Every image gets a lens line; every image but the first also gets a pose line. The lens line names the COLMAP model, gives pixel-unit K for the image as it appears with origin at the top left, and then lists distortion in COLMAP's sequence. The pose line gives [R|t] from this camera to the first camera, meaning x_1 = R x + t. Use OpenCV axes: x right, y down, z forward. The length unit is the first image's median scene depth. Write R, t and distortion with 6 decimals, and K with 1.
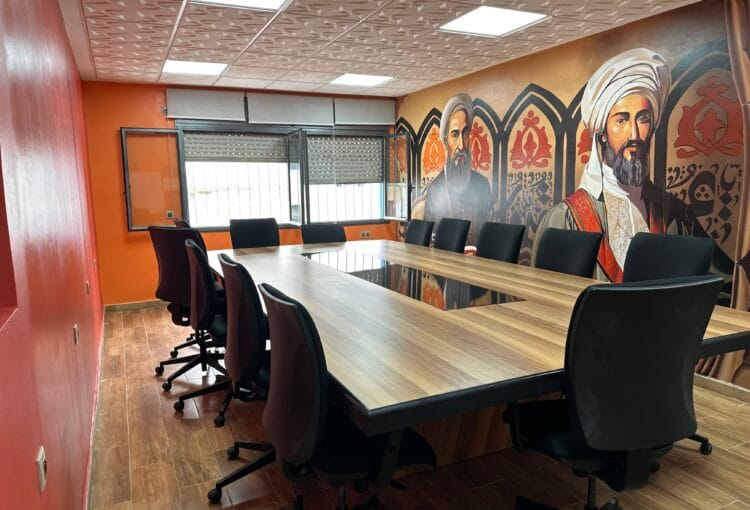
lens RADIAL K [[533.8, 0, 375.0], [0, 533.8, 255.0], [0, 0, 1]] dist [0.074562, -0.118630]
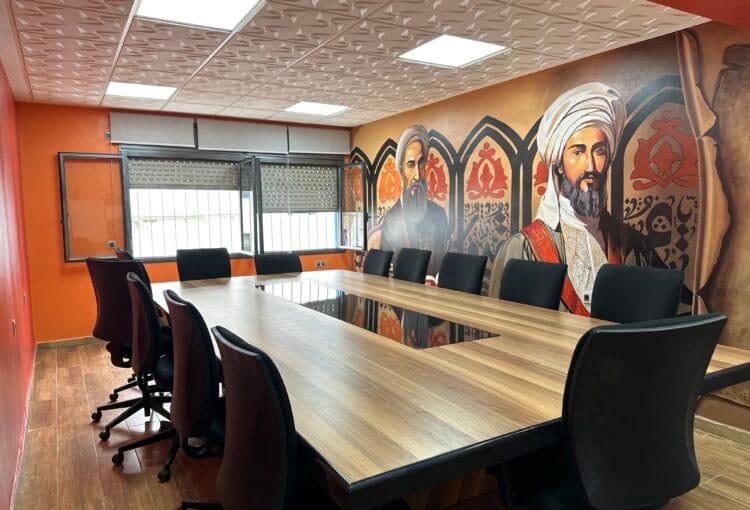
lens RADIAL K [[516.8, 0, 376.2], [0, 516.8, 261.3], [0, 0, 1]] dist [0.057962, -0.087570]
pose [[0.994840, -0.003082, 0.101414, -0.018951], [0.007162, 0.999178, -0.039892, -0.008042], [-0.101208, 0.040413, 0.994044, 0.066759]]
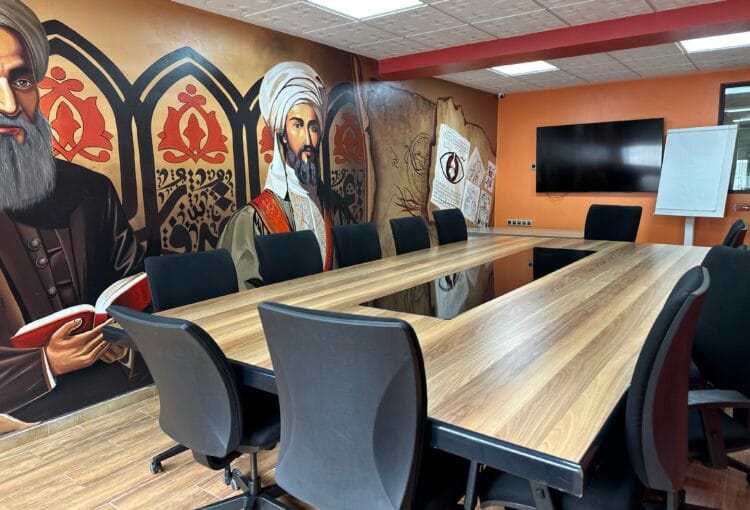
lens RADIAL K [[533.8, 0, 375.0], [0, 533.8, 255.0], [0, 0, 1]] dist [0.074562, -0.118630]
pose [[-0.479927, -0.103575, 0.871173, -0.548961], [0.137866, 0.971765, 0.191484, -0.167510], [-0.866408, 0.212004, -0.452096, 1.306976]]
